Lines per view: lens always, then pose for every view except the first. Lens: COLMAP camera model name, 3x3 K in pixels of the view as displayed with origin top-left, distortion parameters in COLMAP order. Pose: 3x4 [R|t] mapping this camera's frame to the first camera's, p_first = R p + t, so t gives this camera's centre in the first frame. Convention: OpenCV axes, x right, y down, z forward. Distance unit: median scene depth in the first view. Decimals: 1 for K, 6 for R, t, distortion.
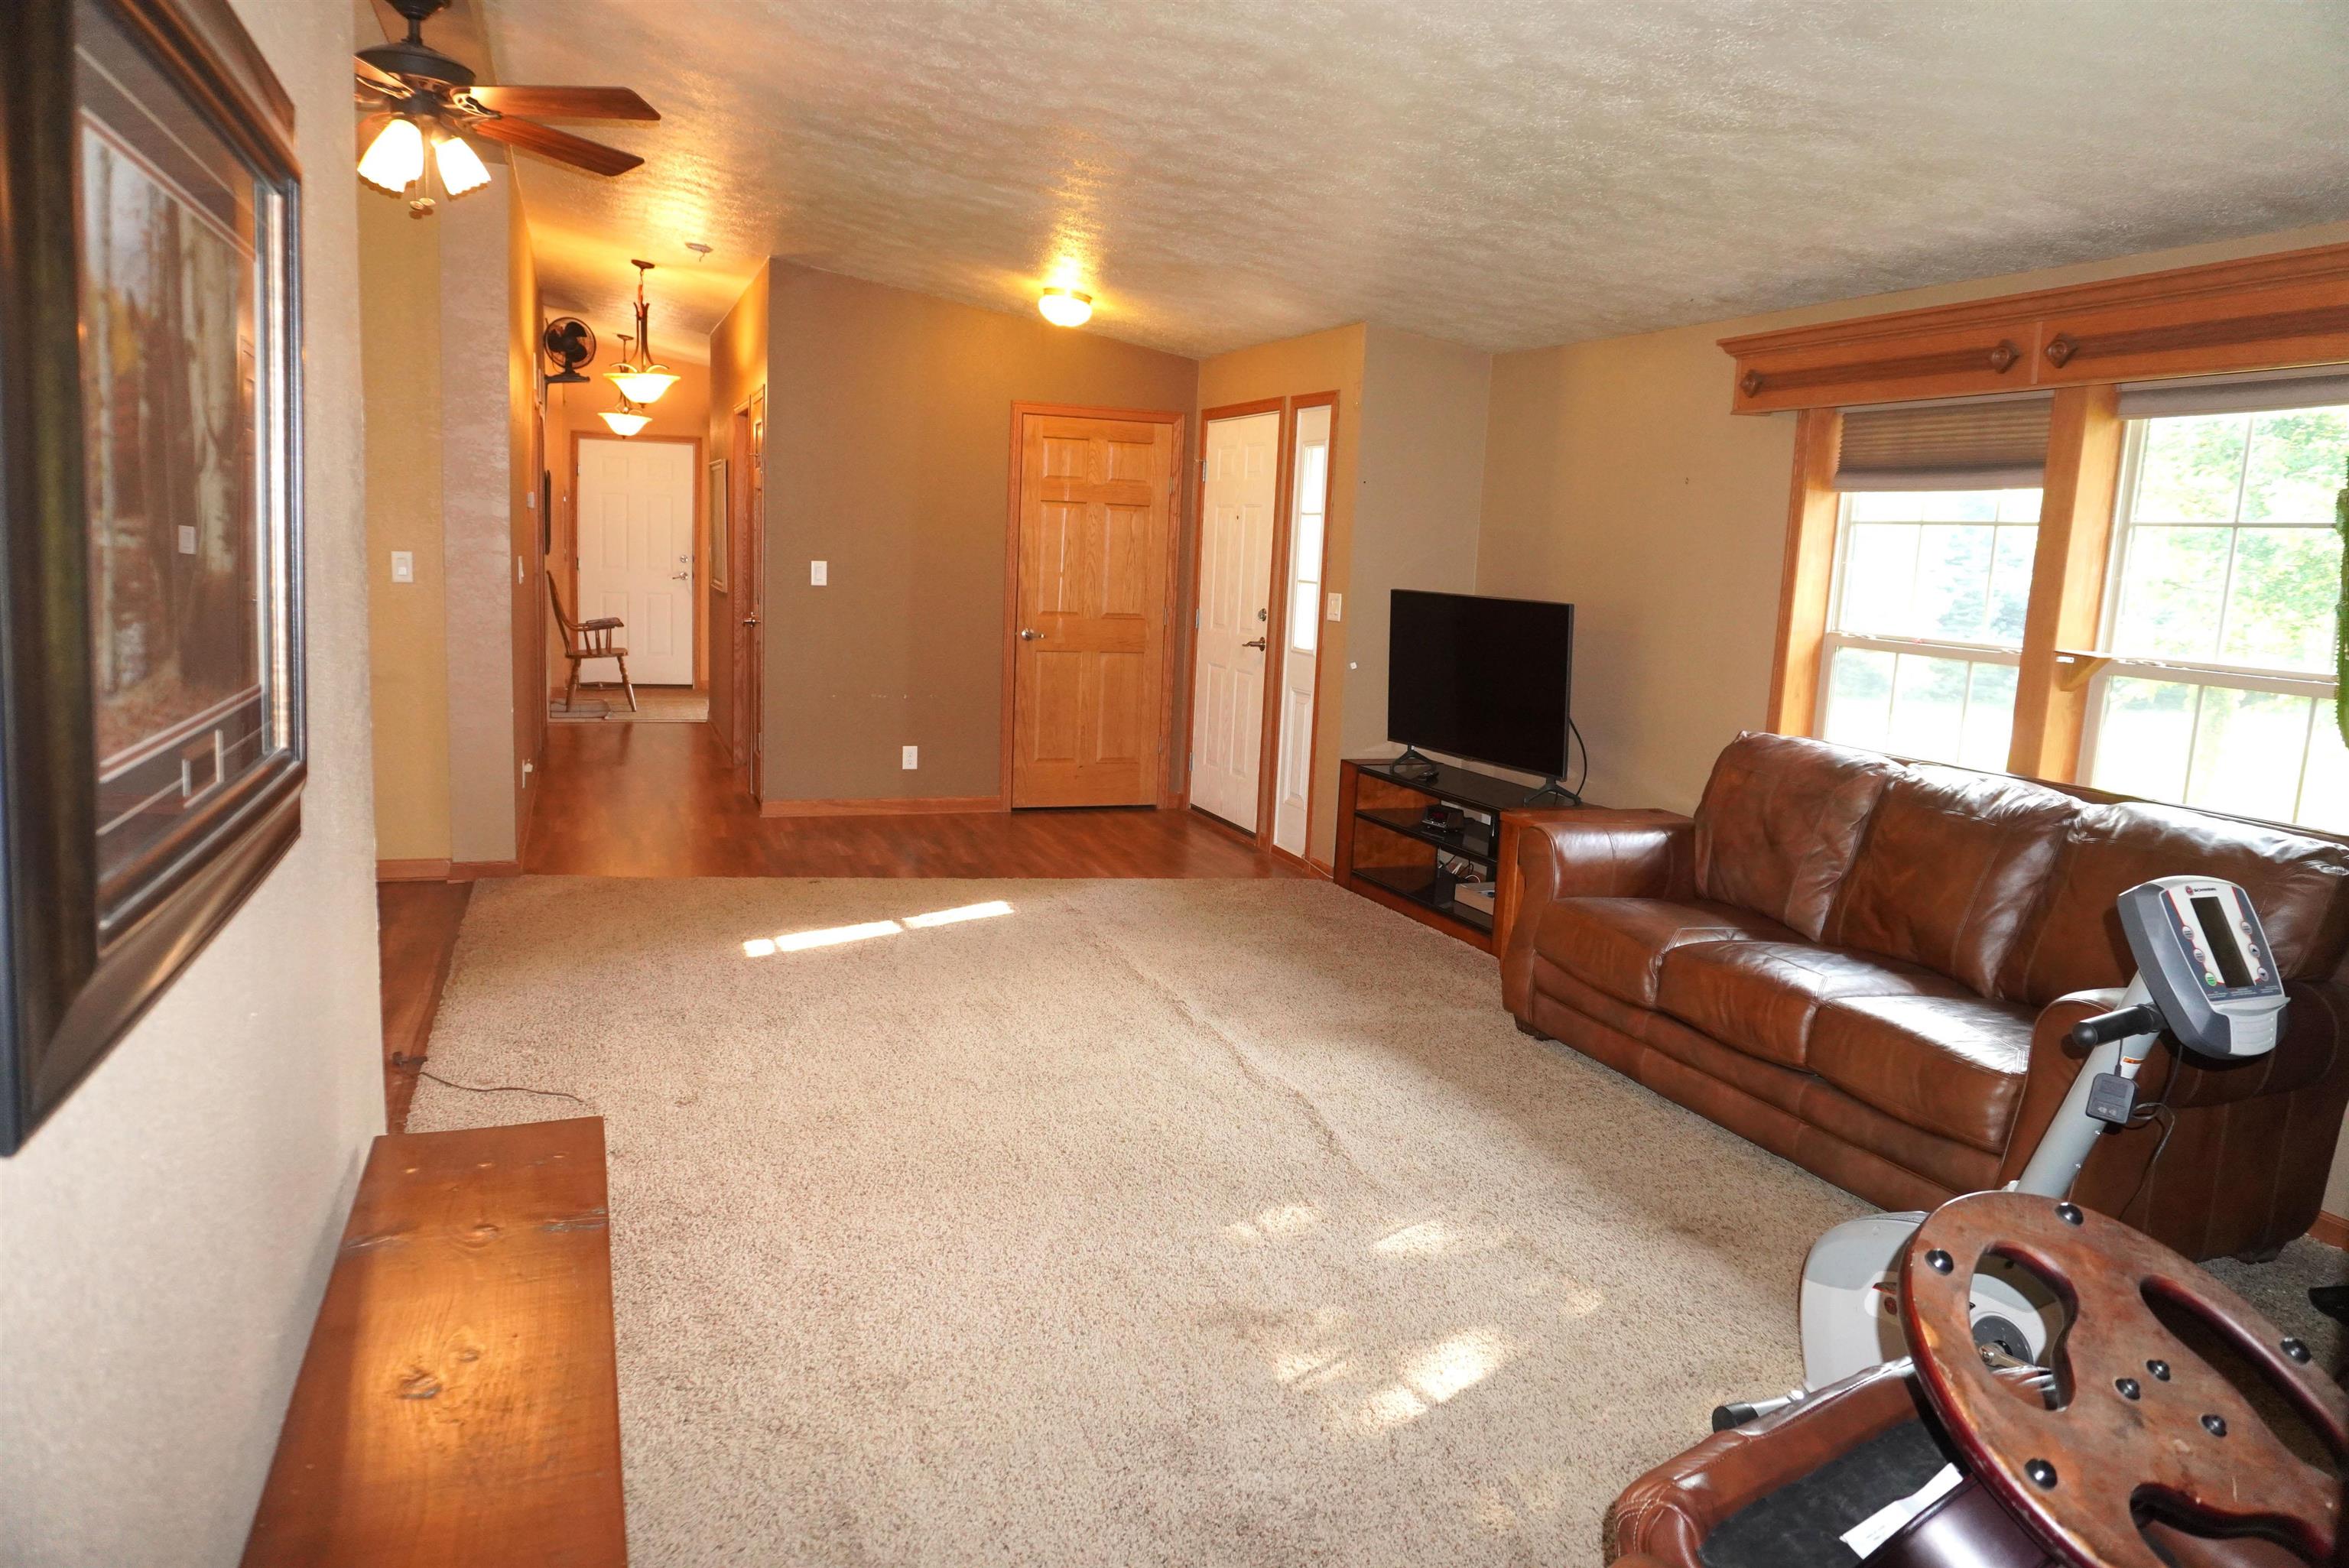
lens RADIAL K [[1565.5, 0, 1167.5], [0, 1565.5, 791.8], [0, 0, 1]] dist [-0.039967, 0.018116]
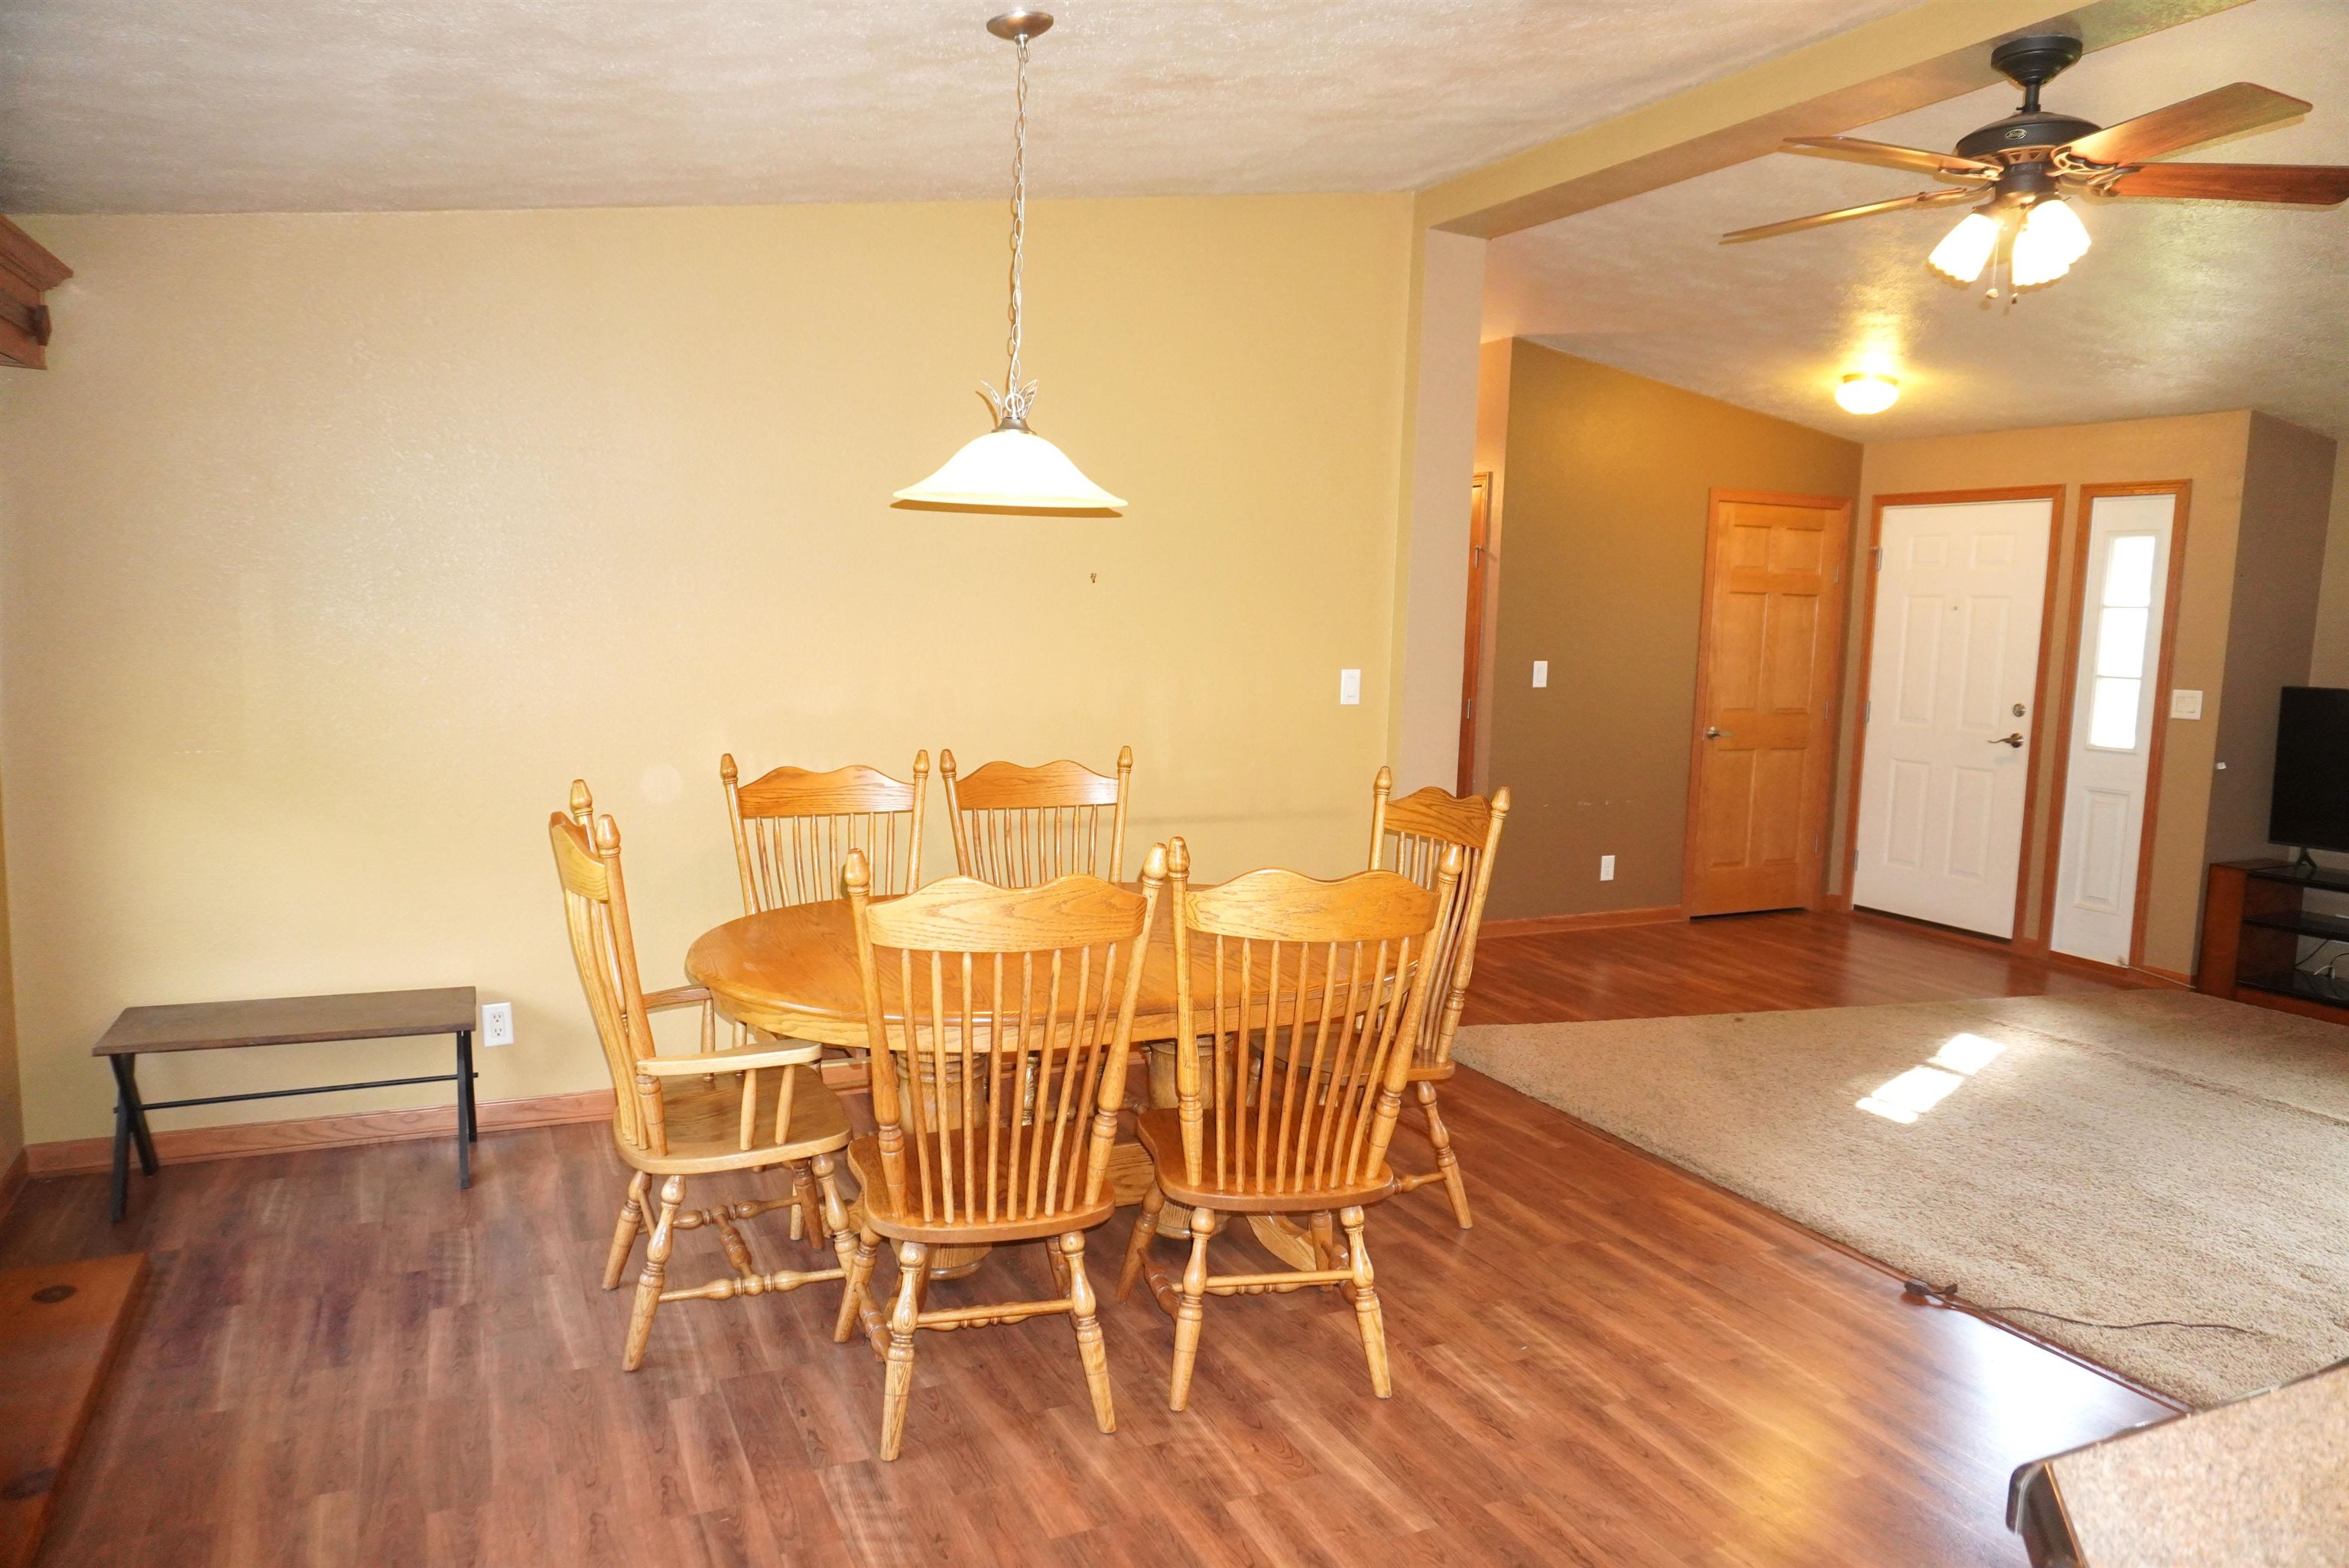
lens RADIAL K [[1565.5, 0, 1175.9], [0, 1565.5, 781.8], [0, 0, 1]] dist [-0.039967, 0.018116]
pose [[0.996027, -0.028571, 0.084348, -0.520059], [0.032218, 0.998590, -0.042186, -0.044292], [-0.083024, 0.044736, 0.995543, 0.097291]]
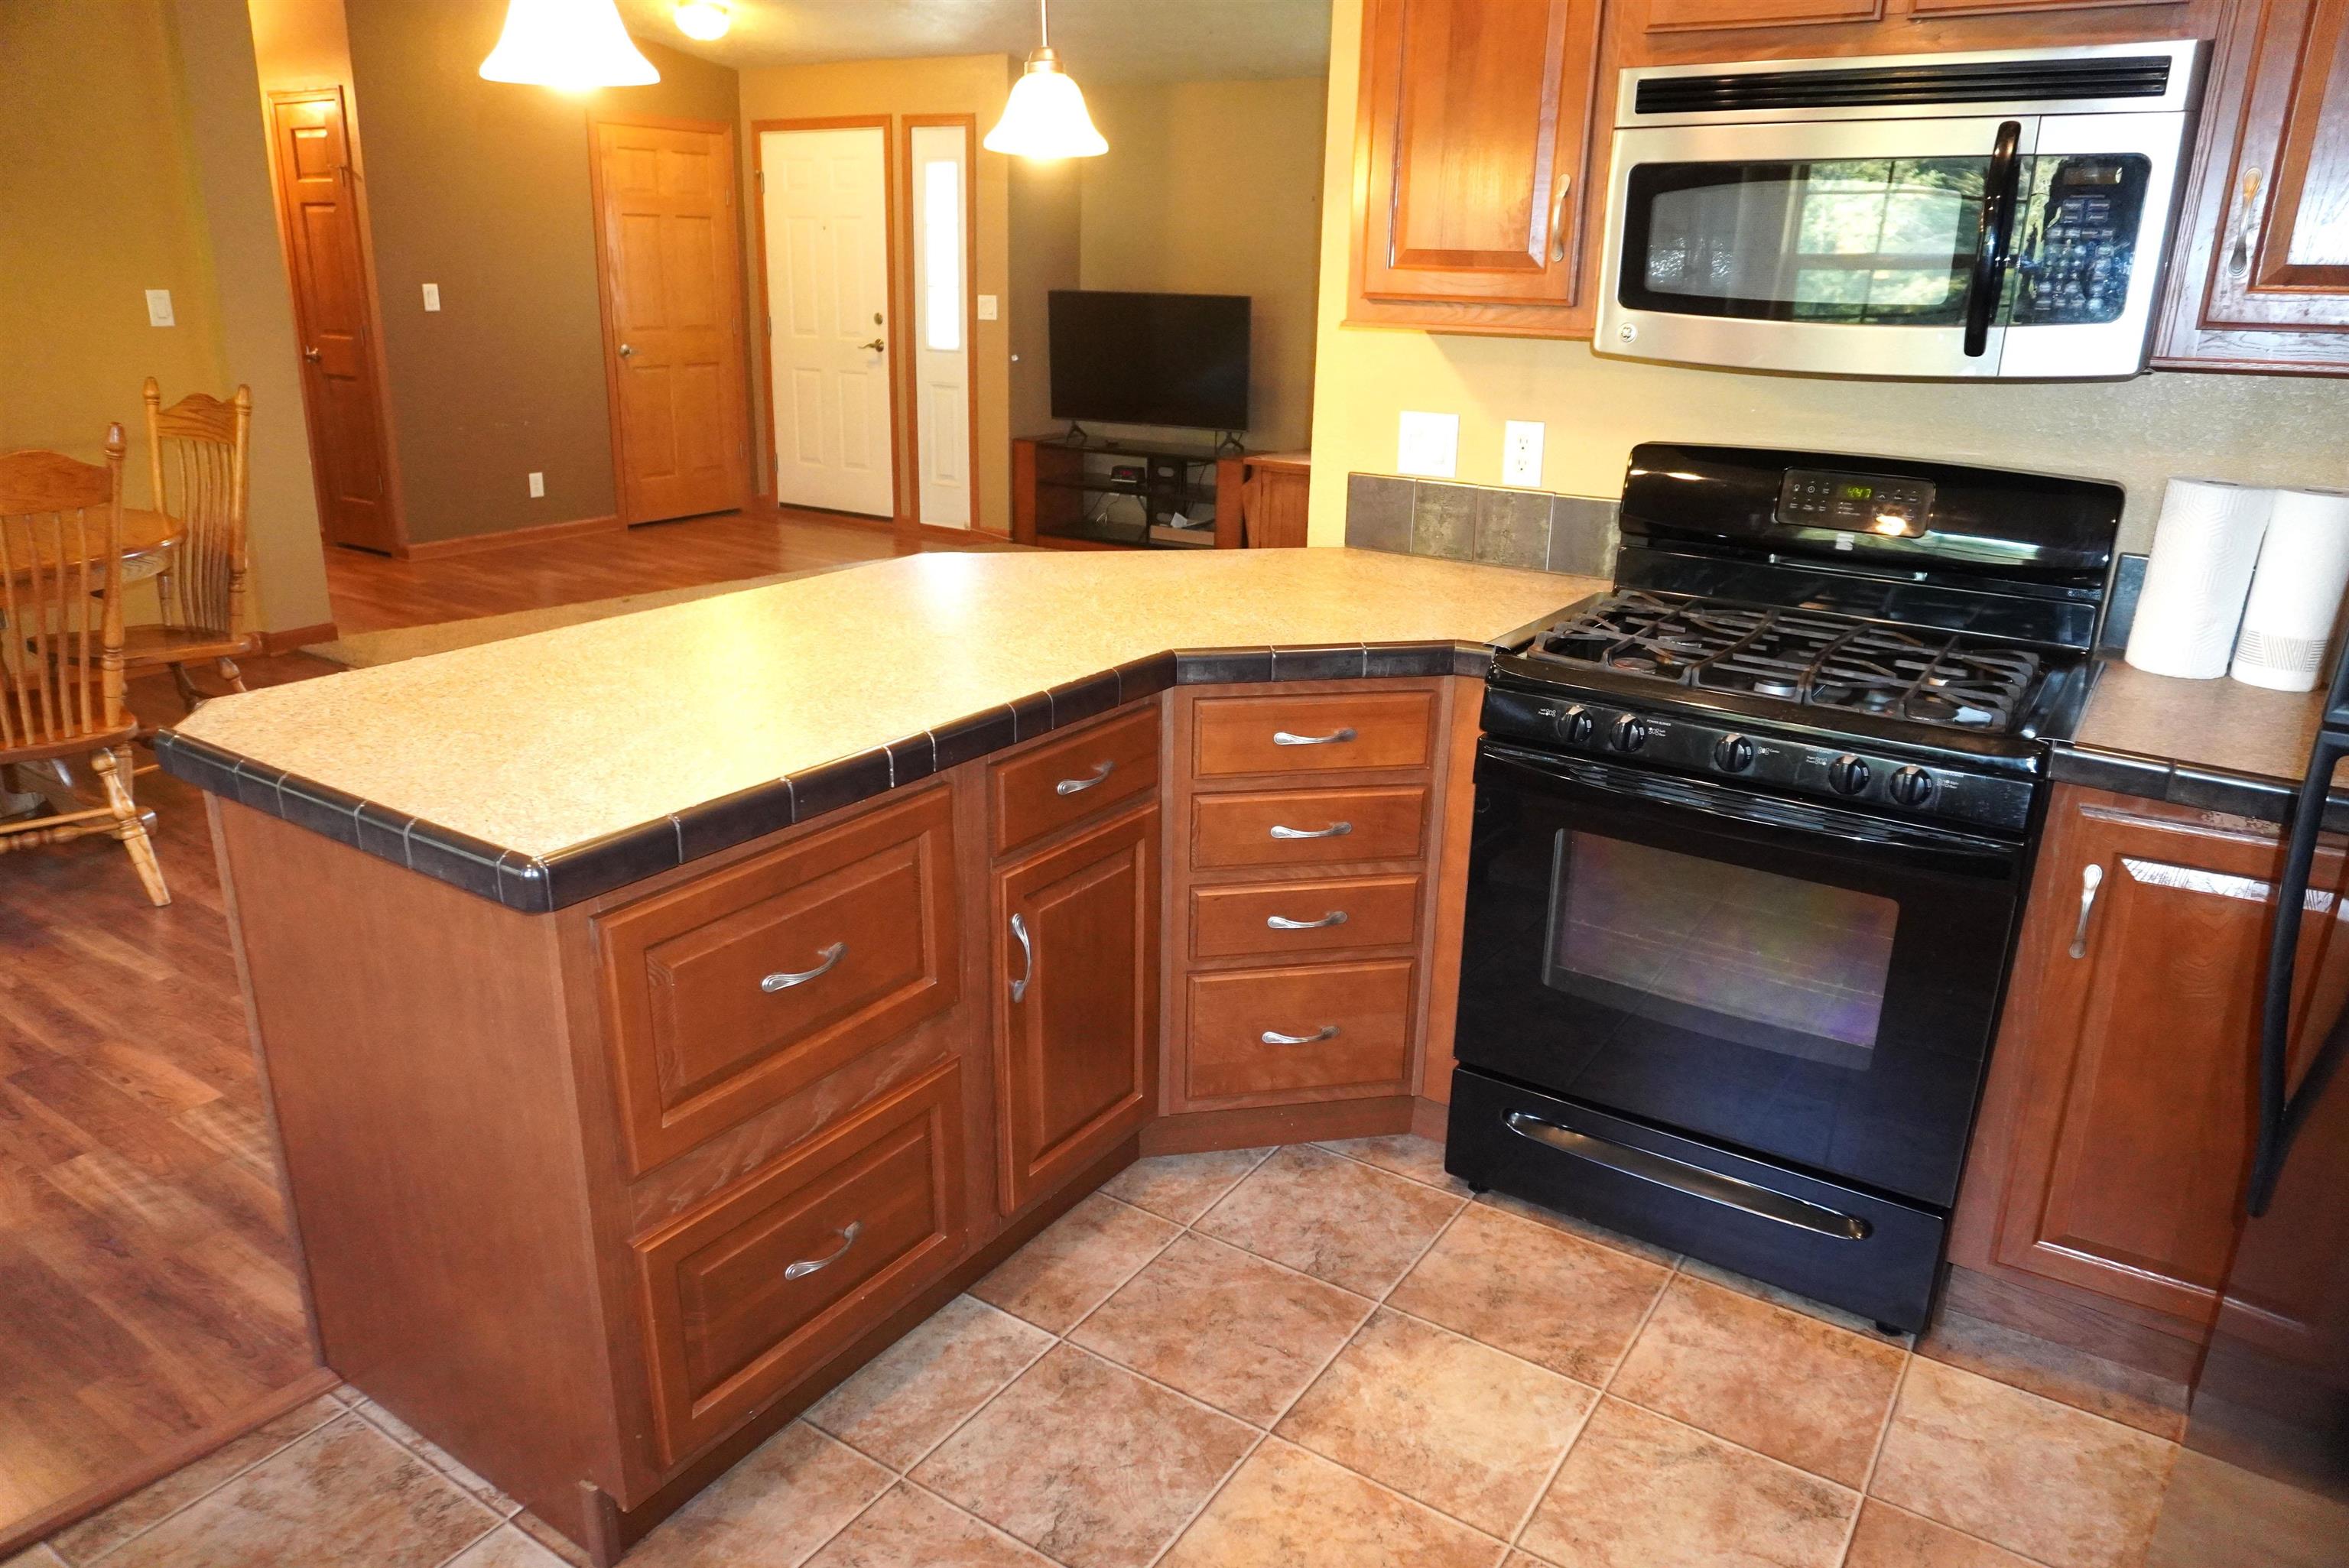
lens RADIAL K [[1565.5, 0, 1170.8], [0, 1565.5, 789.5], [0, 0, 1]] dist [-0.039967, 0.018116]
pose [[0.806806, -0.212682, 0.551209, -0.444090], [0.106167, 0.969964, 0.218859, -0.007802], [-0.581200, -0.118056, 0.805152, -0.056144]]
